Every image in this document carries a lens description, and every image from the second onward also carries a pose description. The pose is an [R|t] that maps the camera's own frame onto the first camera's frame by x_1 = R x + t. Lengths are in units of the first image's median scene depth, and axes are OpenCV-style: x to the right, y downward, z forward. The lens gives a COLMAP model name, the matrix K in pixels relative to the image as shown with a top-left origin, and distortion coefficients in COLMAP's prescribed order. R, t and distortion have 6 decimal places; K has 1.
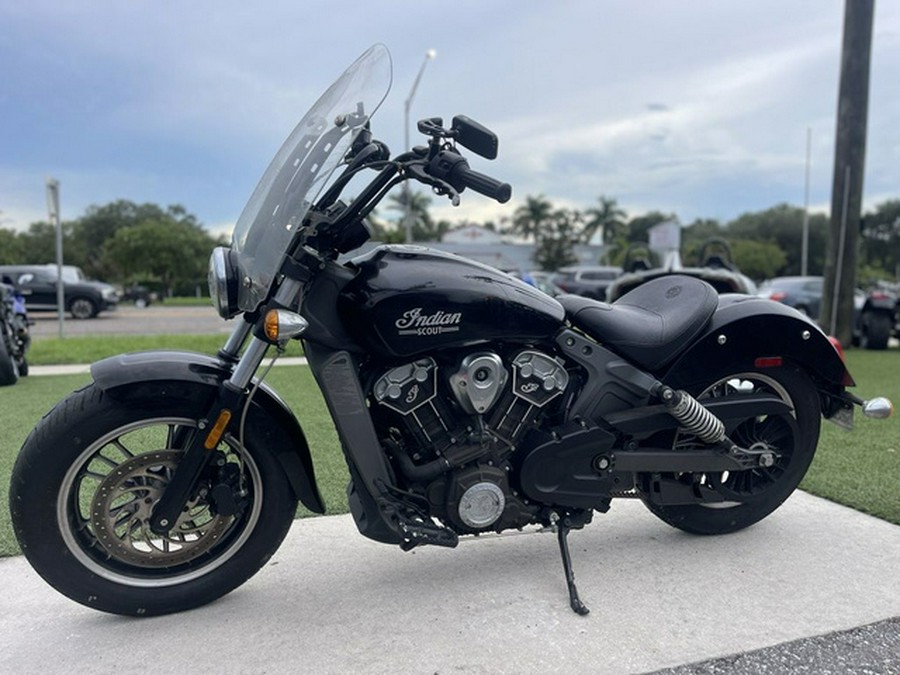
lens RADIAL K [[684.1, 0, 450.0], [0, 684.1, 337.5], [0, 0, 1]] dist [0.079556, -0.110428]
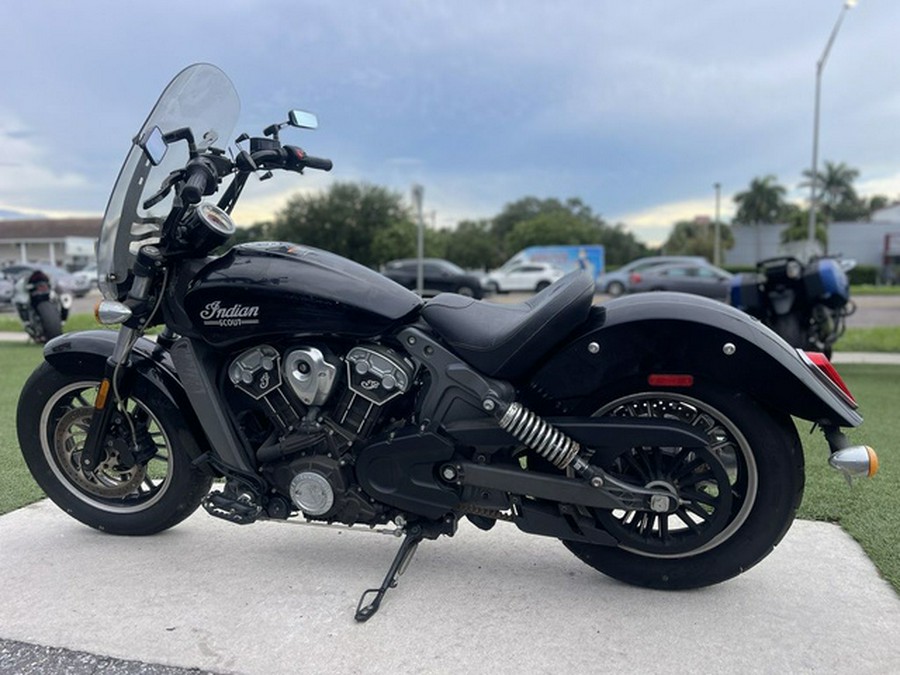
lens RADIAL K [[683.6, 0, 452.1], [0, 683.6, 341.6], [0, 0, 1]] dist [0.078528, -0.113372]
pose [[0.845403, 0.053337, -0.531459, 0.725772], [-0.041232, 0.998549, 0.034624, -0.027055], [0.532535, -0.007358, 0.846376, 0.229329]]
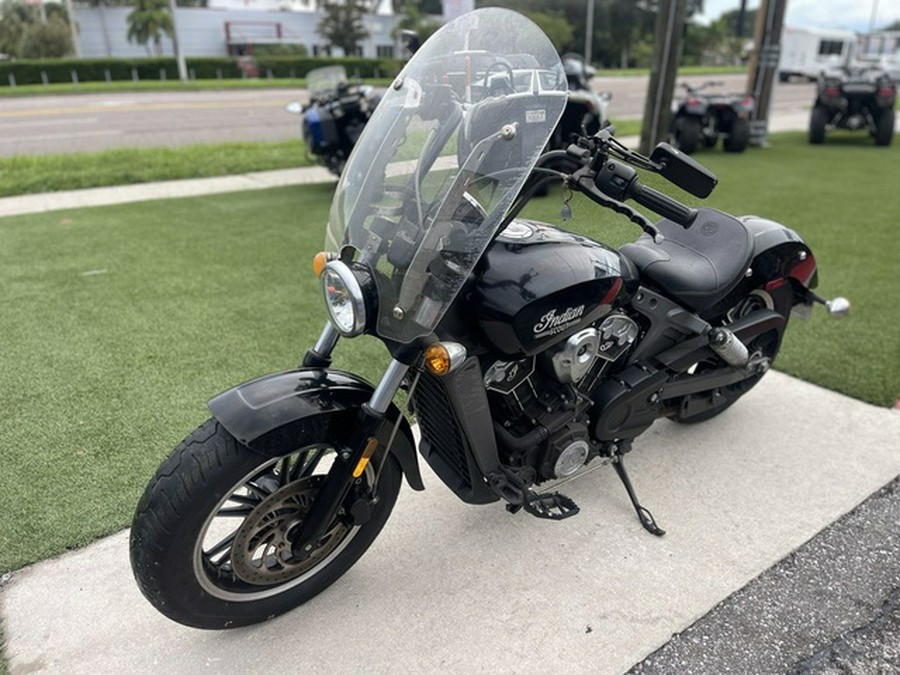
lens RADIAL K [[683.6, 0, 452.1], [0, 683.6, 341.6], [0, 0, 1]] dist [0.078528, -0.113372]
pose [[0.954712, -0.118796, 0.272788, -0.386424], [0.028999, 0.949621, 0.312057, -0.262075], [-0.296116, -0.290014, 0.910059, 0.120401]]
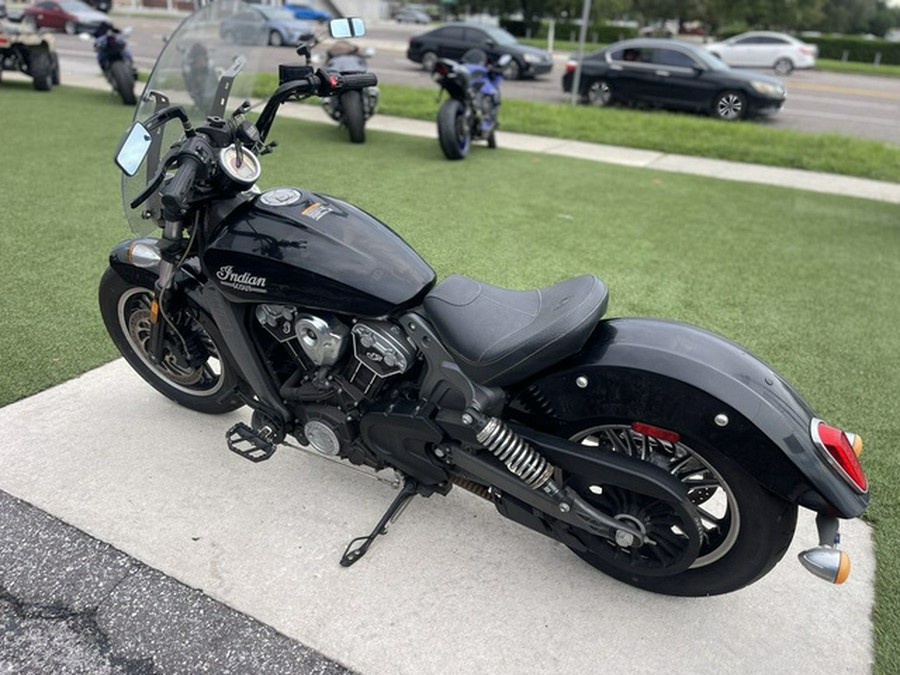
lens RADIAL K [[683.6, 0, 452.1], [0, 683.6, 341.6], [0, 0, 1]] dist [0.078528, -0.113372]
pose [[0.690711, 0.345499, -0.635255, 0.812281], [-0.108499, 0.918049, 0.381333, -0.336246], [0.714945, -0.194466, 0.671592, 0.409156]]
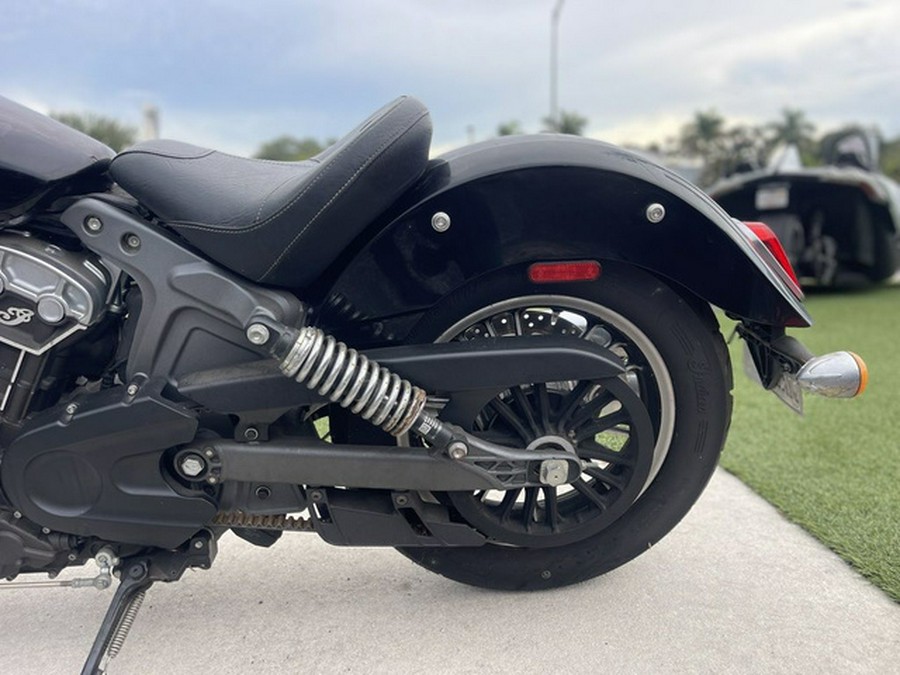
lens RADIAL K [[683.6, 0, 452.1], [0, 683.6, 341.6], [0, 0, 1]] dist [0.078528, -0.113372]
pose [[0.974251, 0.025530, -0.224015, 0.538096], [-0.002040, 0.994526, 0.104469, 0.037517], [0.225456, -0.101322, 0.968970, 0.570365]]
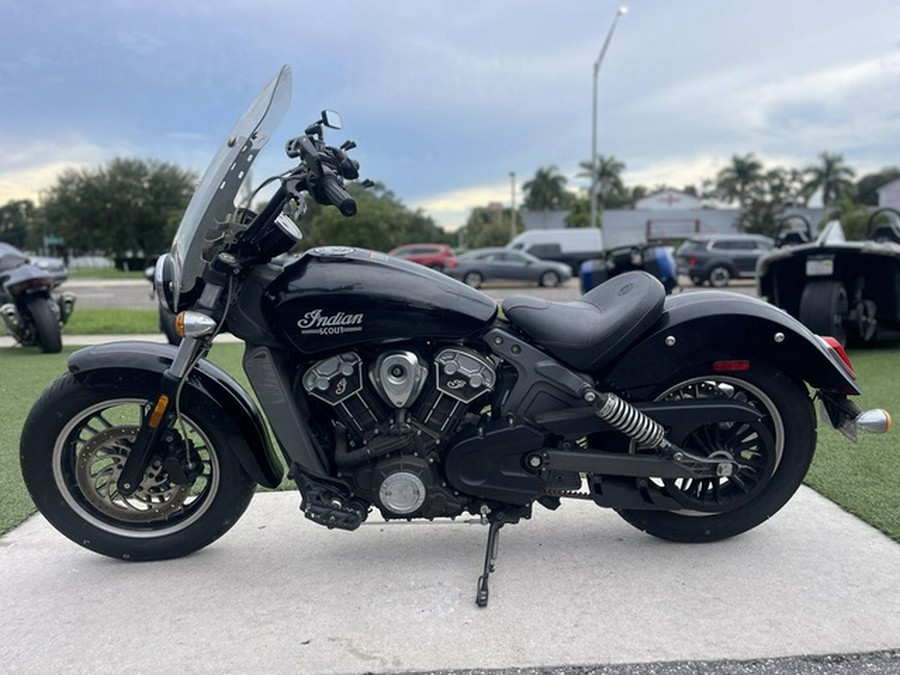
lens RADIAL K [[683.6, 0, 452.1], [0, 683.6, 341.6], [0, 0, 1]] dist [0.078528, -0.113372]
pose [[0.962396, 0.025837, -0.270419, 0.382314], [-0.012545, 0.998632, 0.050765, -0.042537], [0.271361, -0.045463, 0.961403, 0.011960]]
